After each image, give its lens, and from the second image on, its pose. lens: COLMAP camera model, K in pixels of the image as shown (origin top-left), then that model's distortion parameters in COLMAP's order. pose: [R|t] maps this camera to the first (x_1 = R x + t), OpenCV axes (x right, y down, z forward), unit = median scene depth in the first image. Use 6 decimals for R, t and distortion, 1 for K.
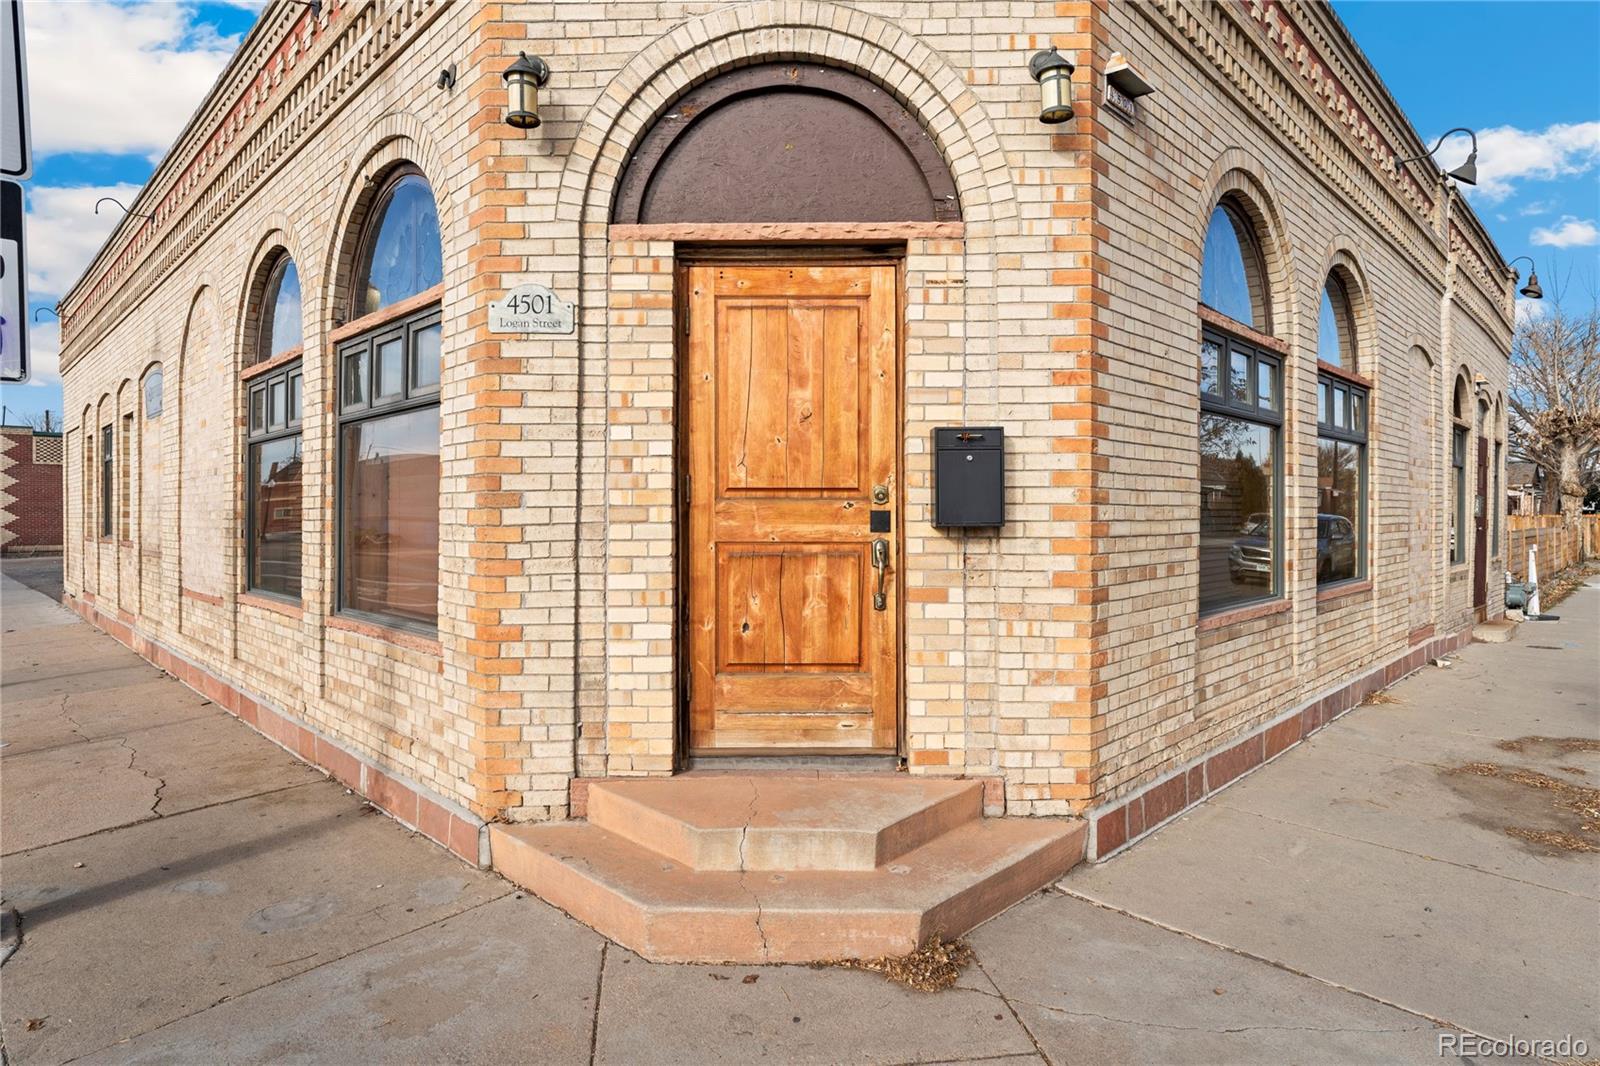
lens RADIAL K [[874.9, 0, 798.6], [0, 874.9, 526.5], [0, 0, 1]] dist [0.006144, 0.000056]
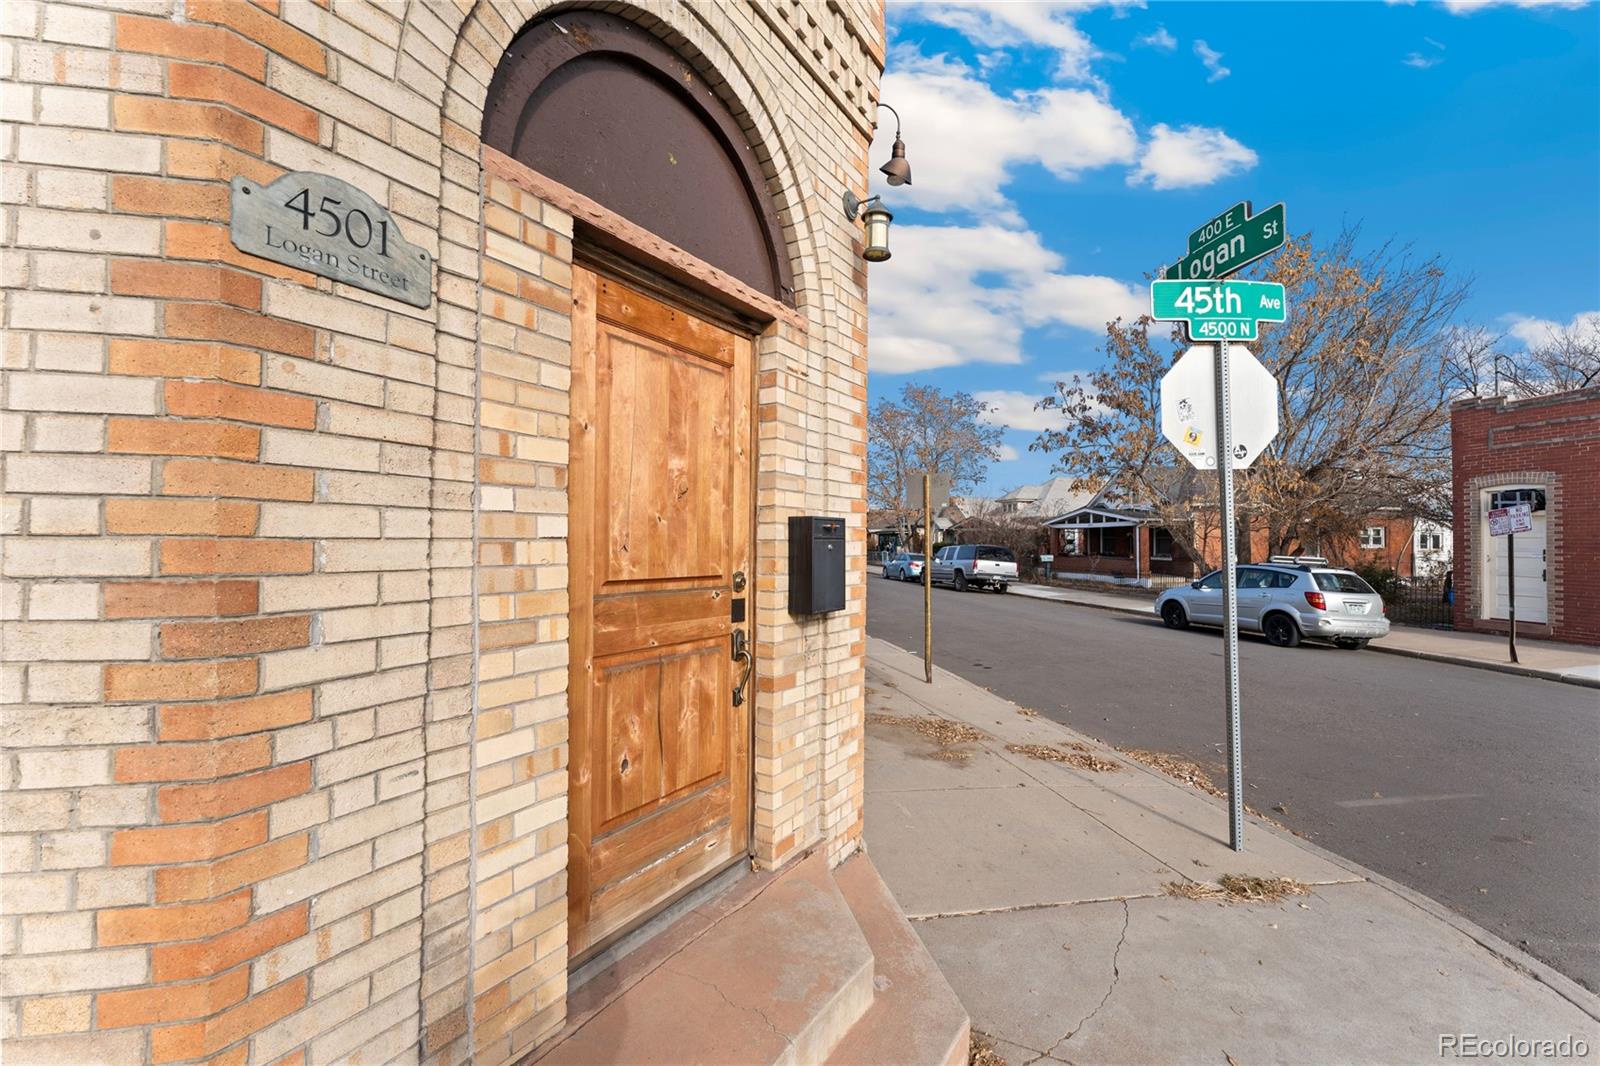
lens RADIAL K [[636.9, 0, 798.6], [0, 636.9, 545.2], [0, 0, 1]] dist [-0.001006, 0.000288]
pose [[0.562444, 0.006933, 0.826807, -0.444812], [-0.001590, 0.999972, -0.007304, -0.072779], [-0.826834, 0.002794, 0.562439, 0.585584]]
